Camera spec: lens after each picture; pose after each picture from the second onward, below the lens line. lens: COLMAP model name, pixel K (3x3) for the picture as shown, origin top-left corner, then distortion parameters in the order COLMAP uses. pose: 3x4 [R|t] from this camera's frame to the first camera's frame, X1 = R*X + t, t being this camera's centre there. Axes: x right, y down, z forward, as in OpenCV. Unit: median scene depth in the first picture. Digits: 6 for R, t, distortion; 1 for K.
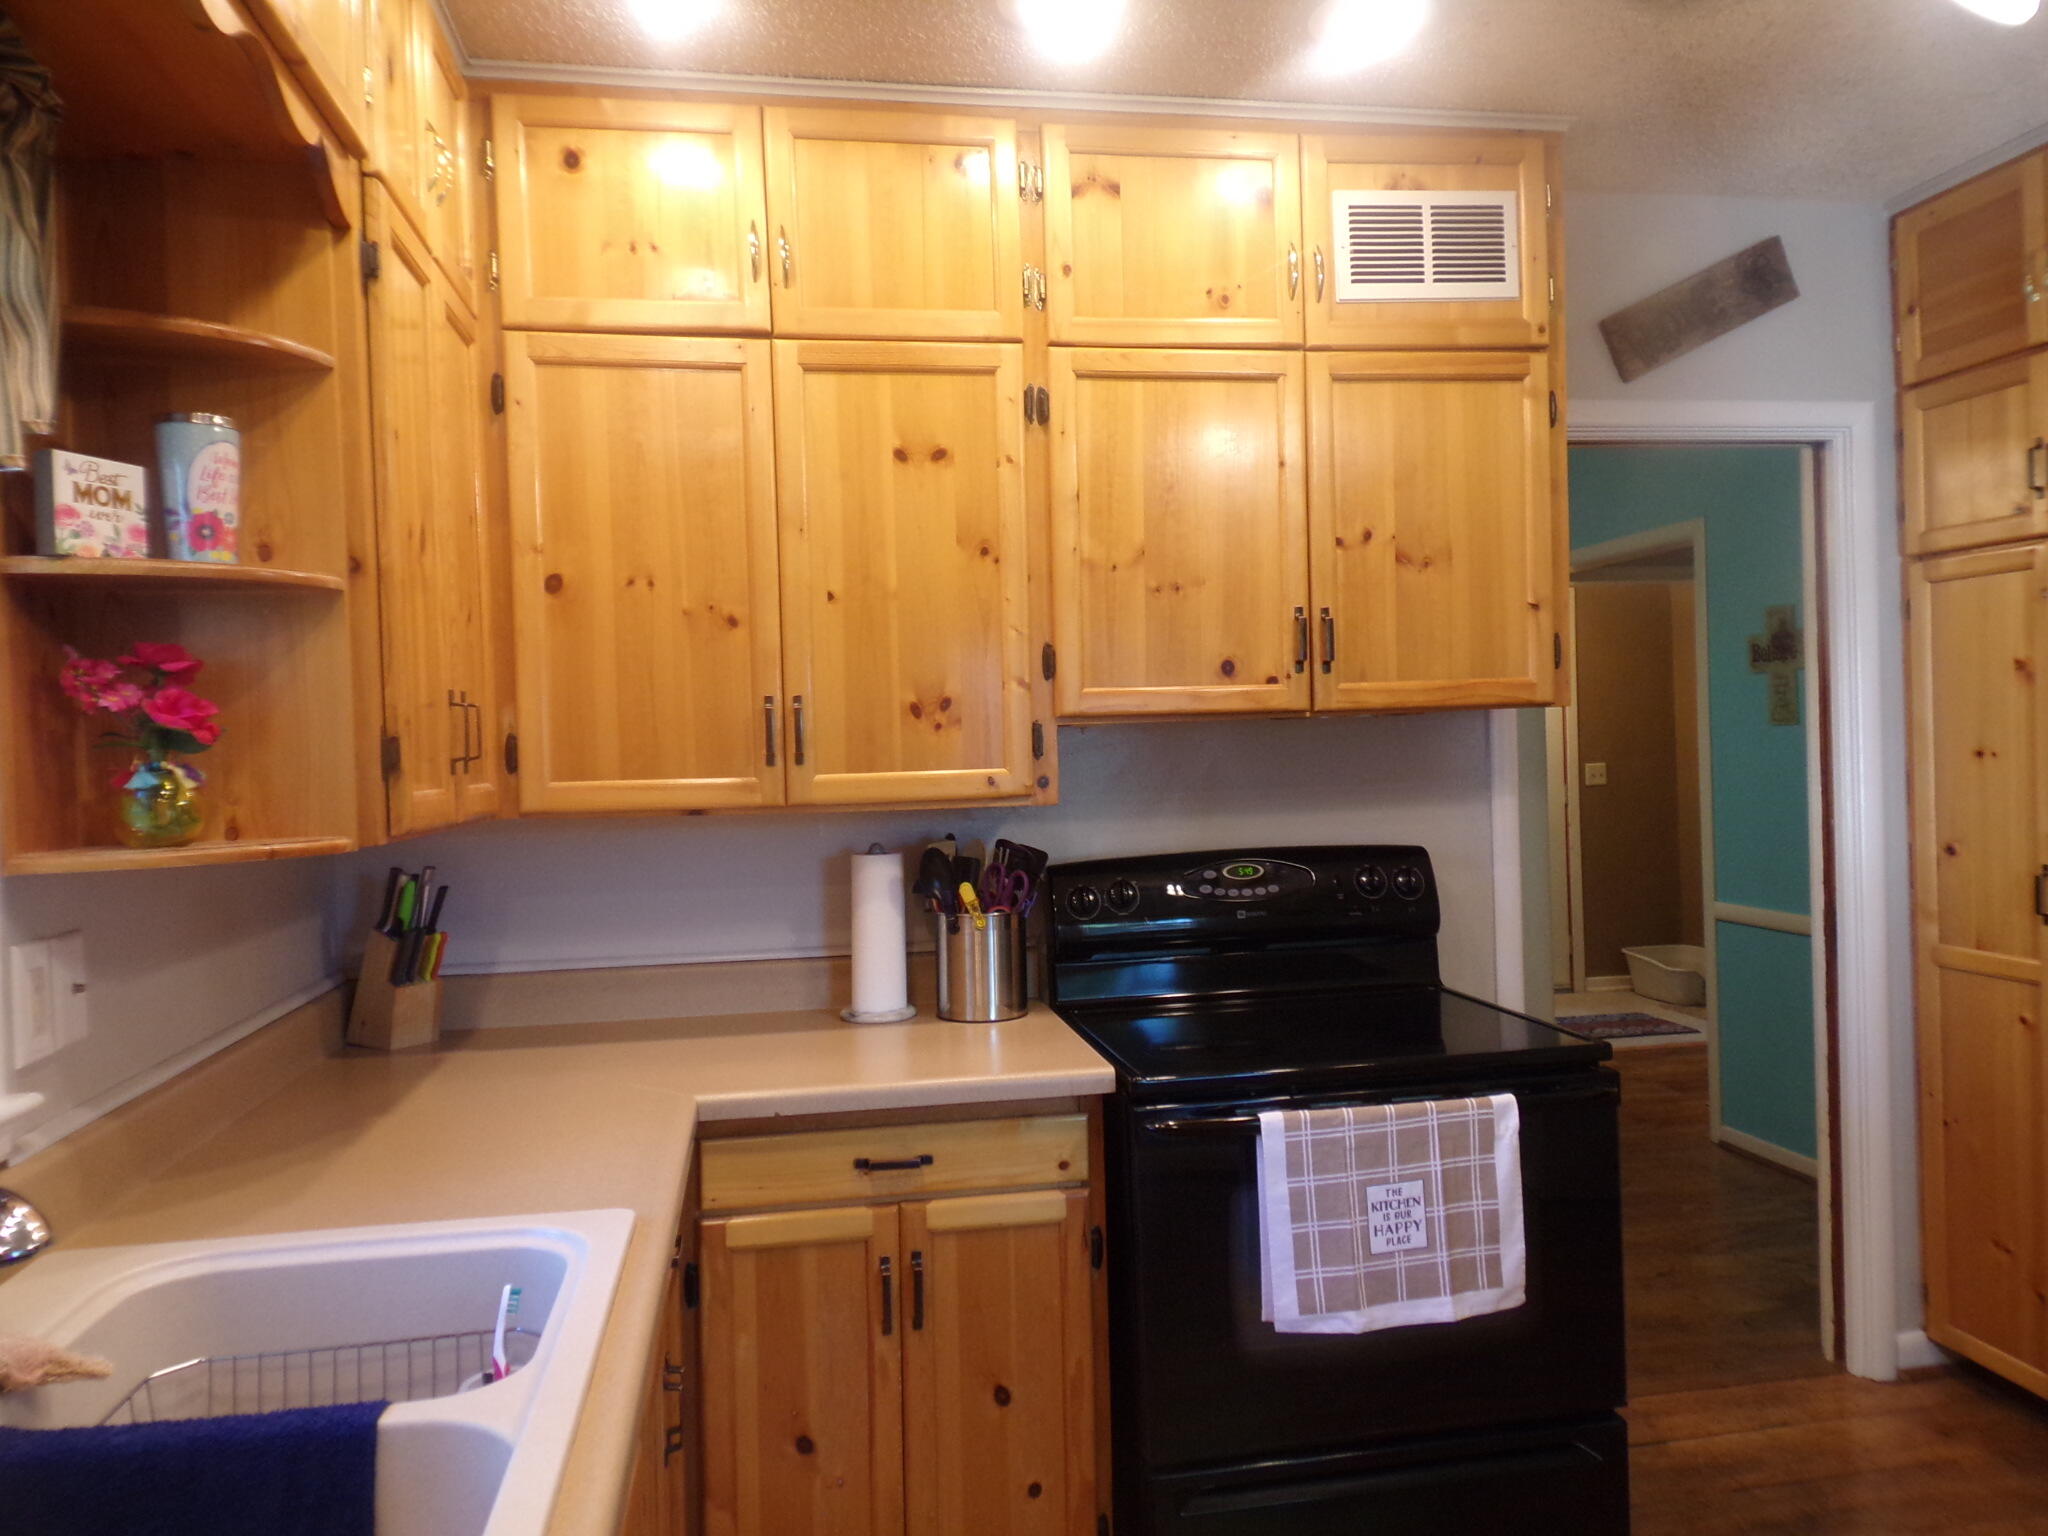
lens RADIAL K [[1437.6, 0, 1015.7], [0, 1437.6, 761.3], [0, 0, 1]] dist [0.079318, -0.089929]
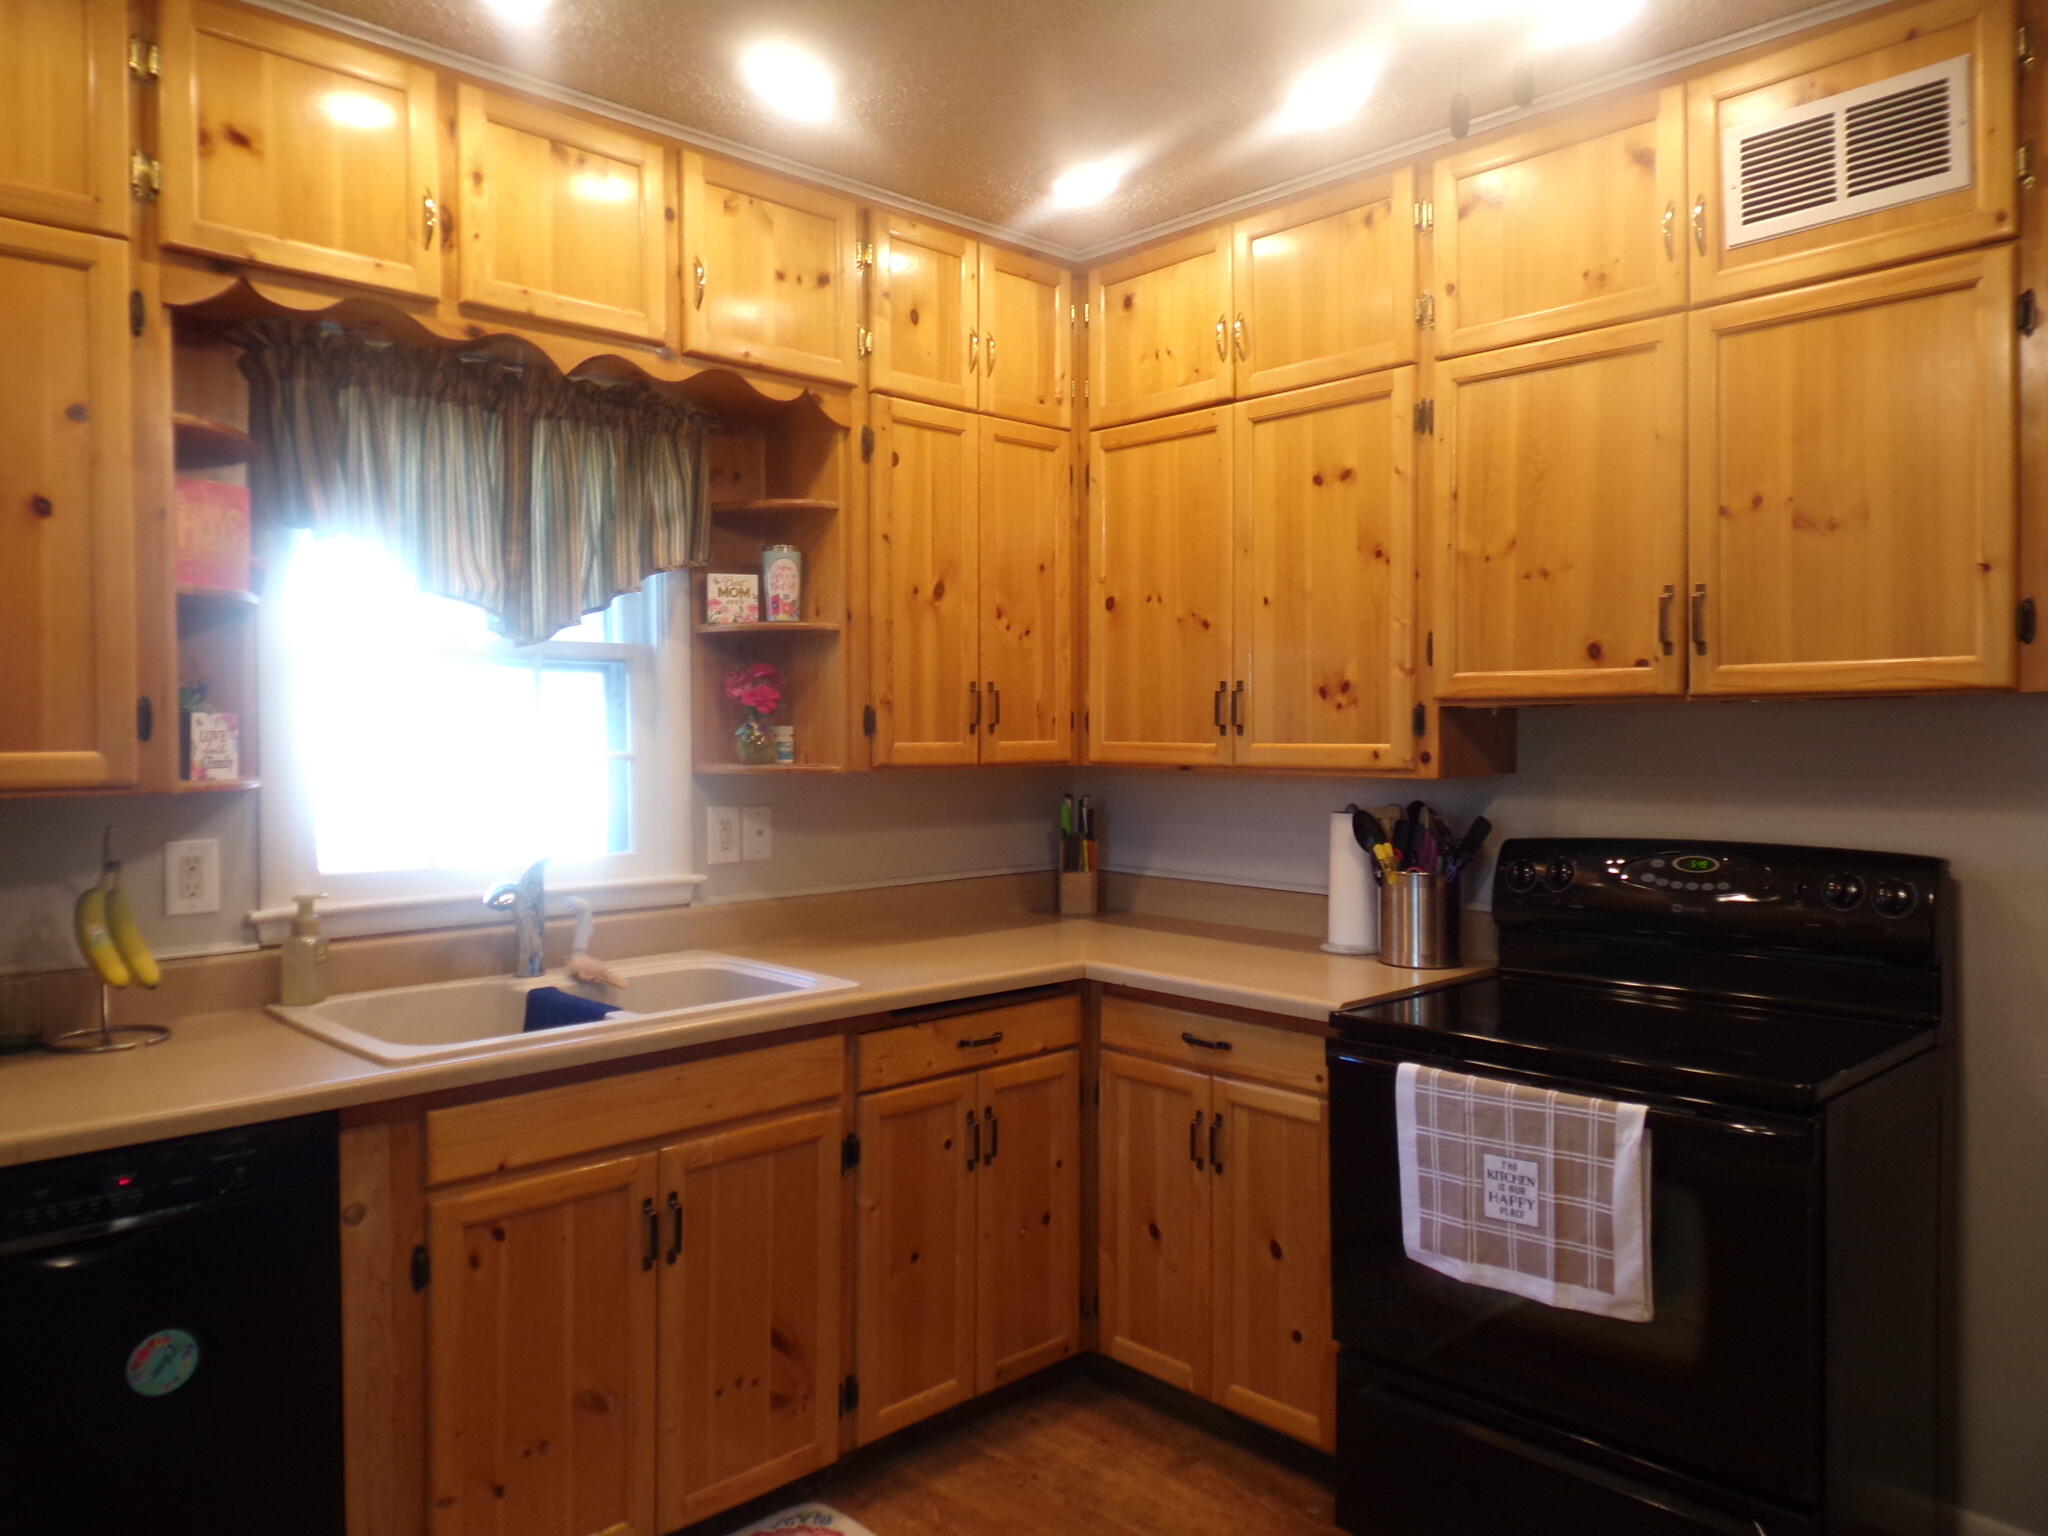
lens RADIAL K [[1437.6, 0, 994.2], [0, 1437.6, 765.1], [0, 0, 1]] dist [0.079318, -0.089929]
pose [[0.558861, 0.049373, -0.827791, 0.728276], [-0.021992, 0.998757, 0.044723, -0.021559], [0.828970, -0.006789, 0.559252, 0.095991]]
